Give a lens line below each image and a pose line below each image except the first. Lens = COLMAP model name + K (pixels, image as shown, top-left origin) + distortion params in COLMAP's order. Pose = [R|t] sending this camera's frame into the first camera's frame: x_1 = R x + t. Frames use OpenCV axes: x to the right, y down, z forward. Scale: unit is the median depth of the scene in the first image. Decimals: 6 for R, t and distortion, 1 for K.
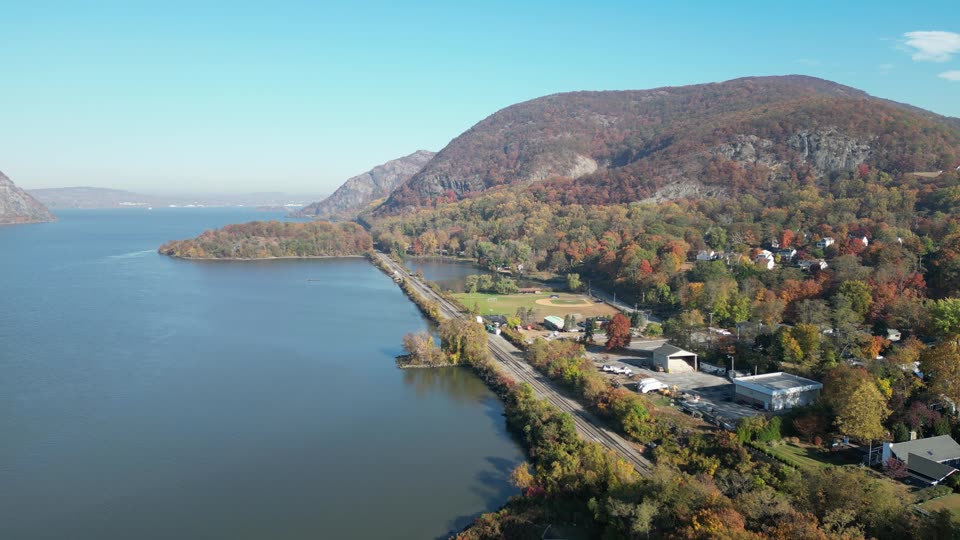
lens RADIAL K [[702.1, 0, 476.3], [0, 702.1, 273.4], [0, 0, 1]] dist [0.088839, -0.085223]
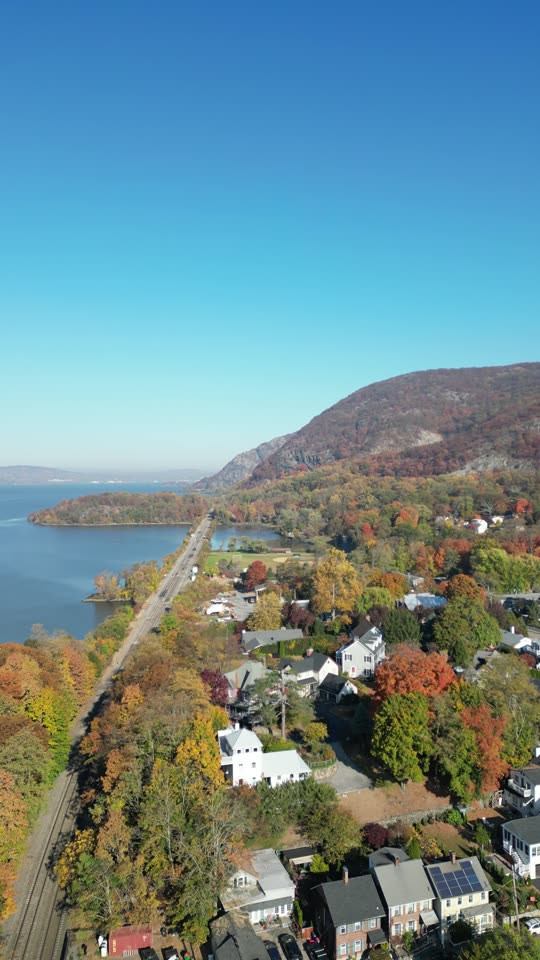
lens RADIAL K [[702.1, 0, 265.4], [0, 702.1, 477.5], [0, 0, 1]] dist [0.088839, -0.085223]
pose [[0.983563, -0.002699, -0.180543, 0.129560], [-0.015561, 0.994901, -0.099647, 0.010415], [0.179891, 0.100818, 0.978506, -0.061591]]
